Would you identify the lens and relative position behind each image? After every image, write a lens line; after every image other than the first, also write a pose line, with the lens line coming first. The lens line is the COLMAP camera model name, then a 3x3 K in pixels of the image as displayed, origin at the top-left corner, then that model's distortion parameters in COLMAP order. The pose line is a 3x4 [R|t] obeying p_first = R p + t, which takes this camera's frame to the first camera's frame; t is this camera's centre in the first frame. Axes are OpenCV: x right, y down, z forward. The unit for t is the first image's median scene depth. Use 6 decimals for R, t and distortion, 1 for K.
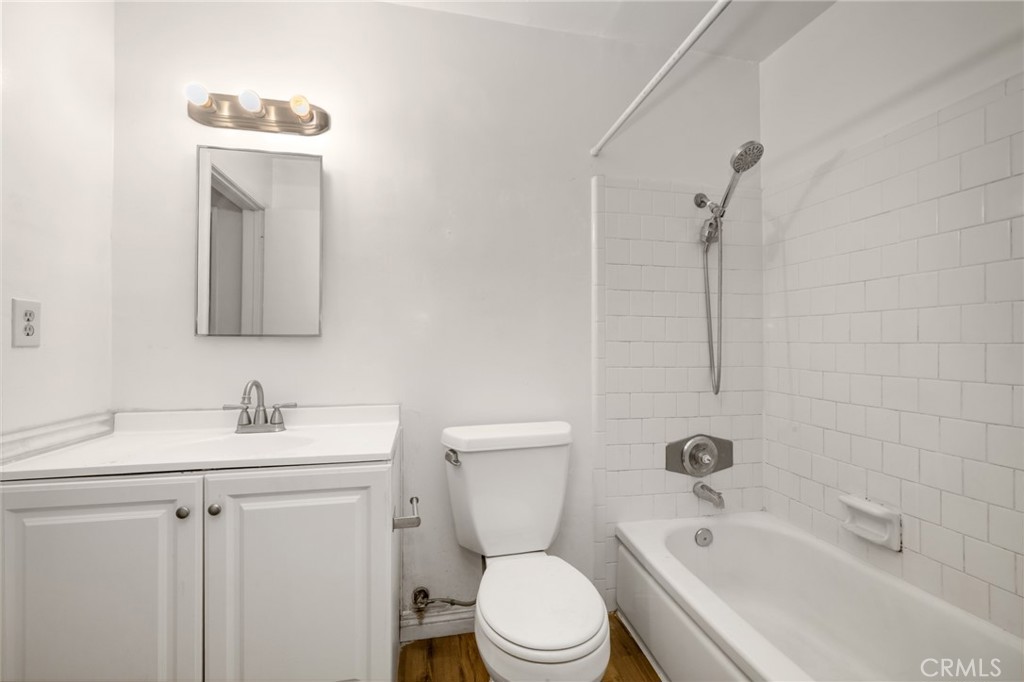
lens RADIAL K [[428.2, 0, 512.2], [0, 428.2, 341.5], [0, 0, 1]] dist [0.002216, -0.000311]
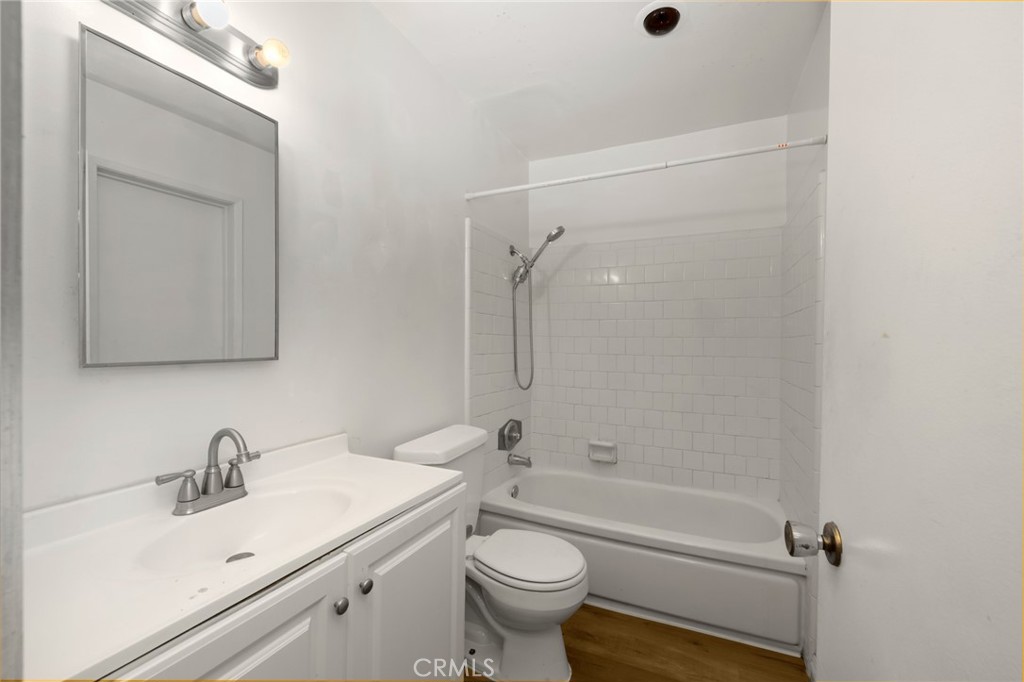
lens RADIAL K [[428.2, 0, 508.4], [0, 428.2, 342.5], [0, 0, 1]] dist [0.002216, -0.000311]
pose [[0.603020, -0.000781, 0.797726, -0.788686], [-0.008660, 0.999934, 0.007526, -0.050579], [-0.797679, -0.011447, 0.602973, 0.204950]]
